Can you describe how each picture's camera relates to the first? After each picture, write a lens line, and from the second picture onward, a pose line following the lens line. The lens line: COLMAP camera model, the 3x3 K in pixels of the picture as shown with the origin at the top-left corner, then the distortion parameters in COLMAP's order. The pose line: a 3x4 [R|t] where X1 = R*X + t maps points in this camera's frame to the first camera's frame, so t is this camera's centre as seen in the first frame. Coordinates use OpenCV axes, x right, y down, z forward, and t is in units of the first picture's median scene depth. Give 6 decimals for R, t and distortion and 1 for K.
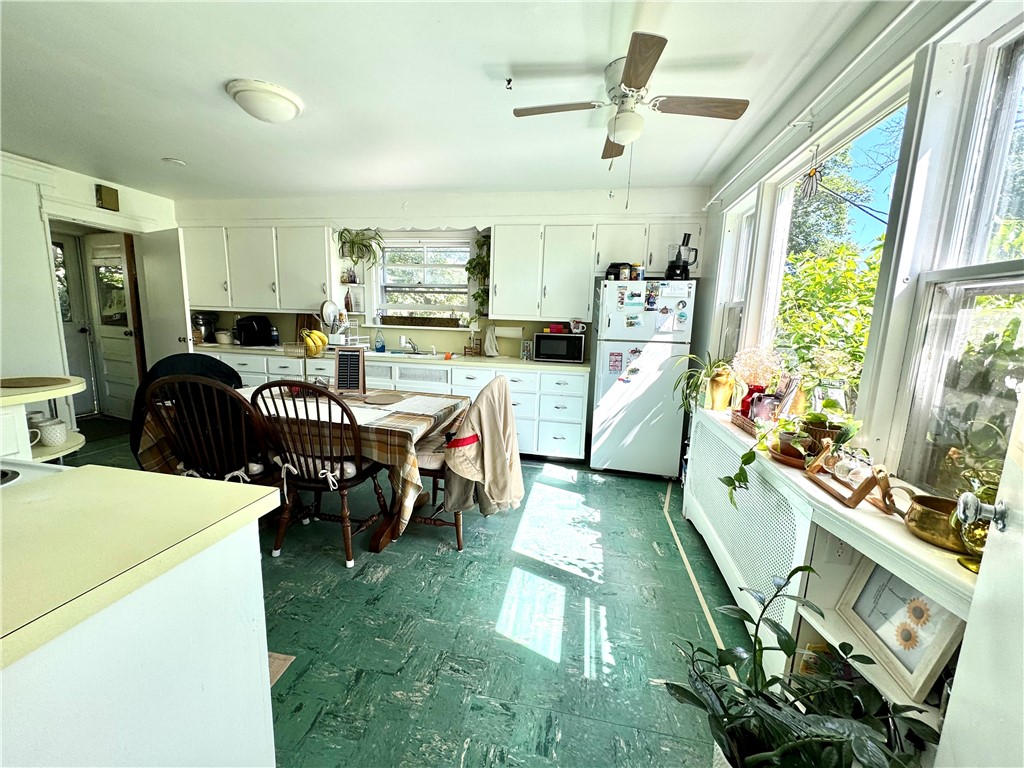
lens RADIAL K [[408.3, 0, 511.0], [0, 408.3, 383.3], [0, 0, 1]] dist [0.001672, -0.000604]
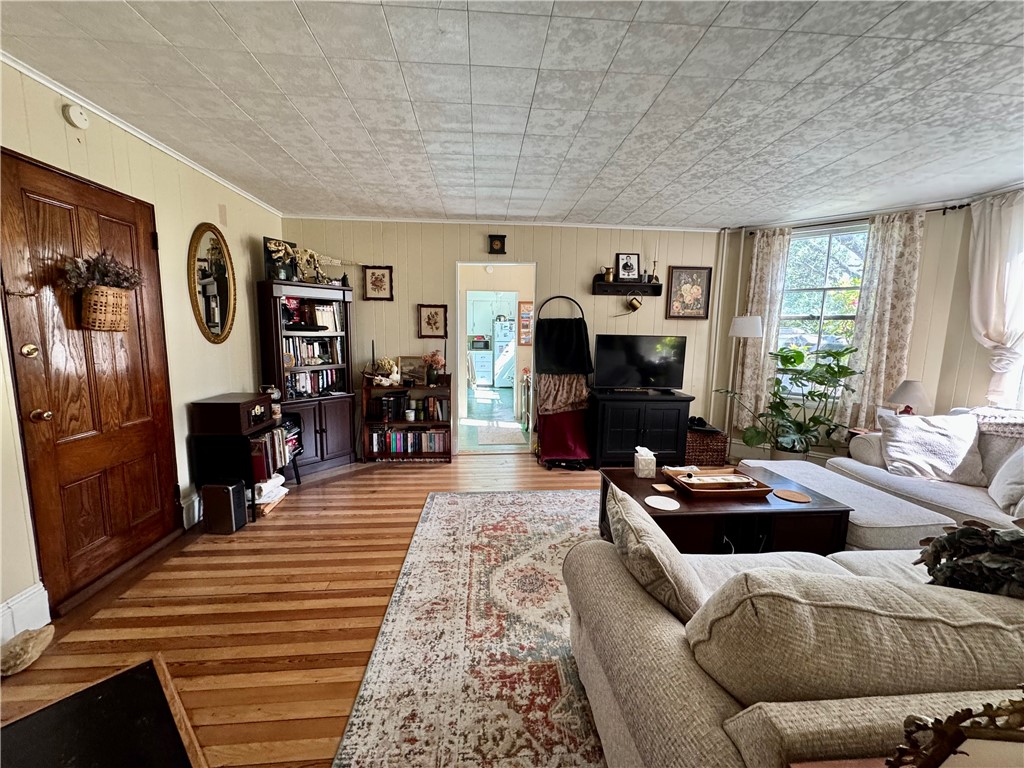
lens RADIAL K [[408.3, 0, 511.0], [0, 408.3, 383.3], [0, 0, 1]] dist [0.001672, -0.000604]
pose [[0.965528, -0.055359, 0.254345, -0.436805], [0.060430, 0.998098, -0.012161, 0.235909], [-0.253189, 0.027112, 0.967037, -1.858839]]
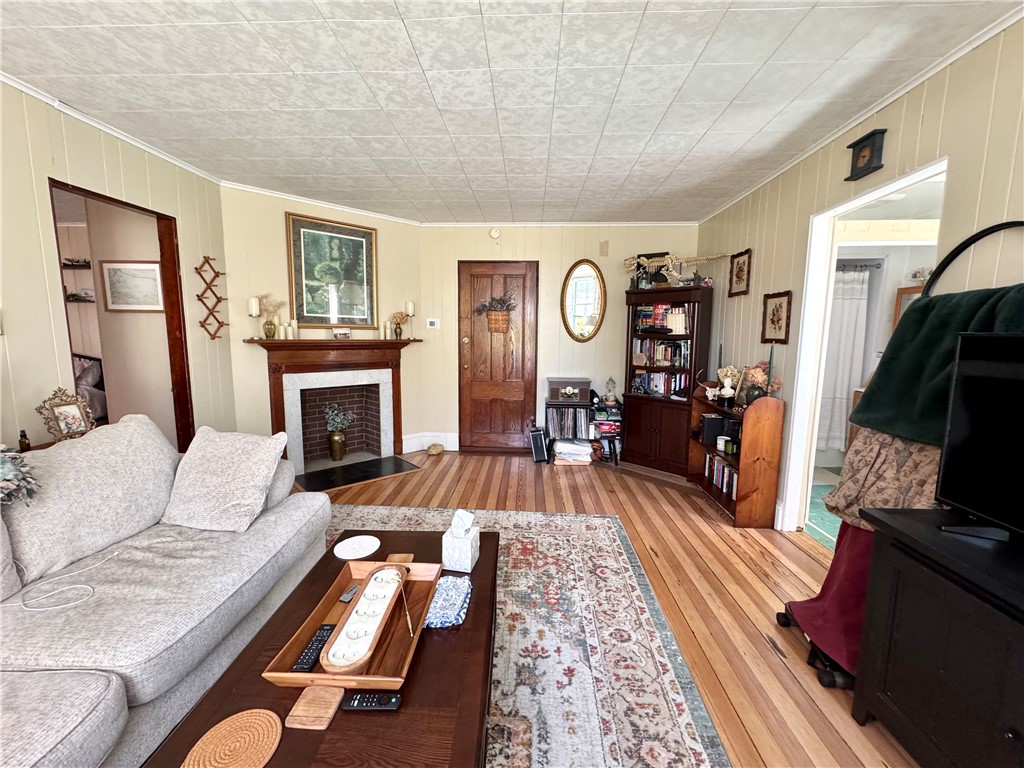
lens RADIAL K [[408.3, 0, 511.0], [0, 408.3, 383.3], [0, 0, 1]] dist [0.001672, -0.000604]
pose [[0.142168, 0.086438, -0.986061, 0.477417], [-0.157399, 0.985479, 0.063693, 0.176216], [0.977248, 0.146150, 0.153709, -1.187115]]
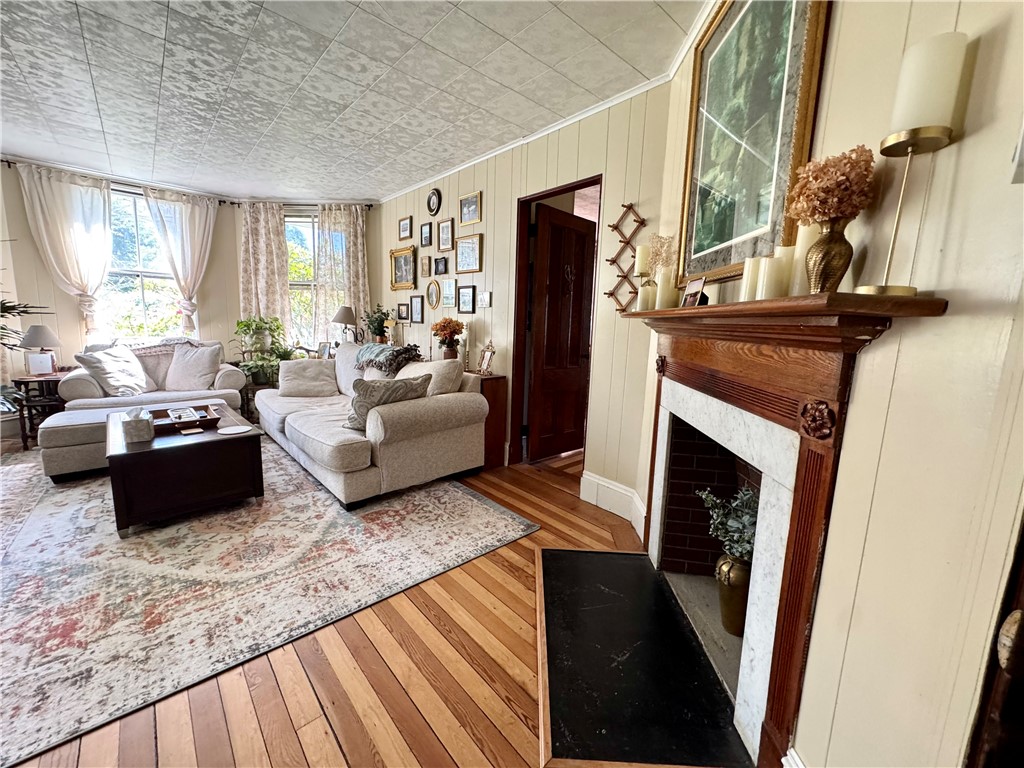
lens RADIAL K [[408.3, 0, 511.0], [0, 408.3, 383.3], [0, 0, 1]] dist [0.001672, -0.000604]
pose [[-0.793814, -0.153876, 0.588372, -0.896630], [0.032061, 0.955528, 0.293153, 0.143584], [-0.607315, 0.251573, -0.753578, -1.021701]]
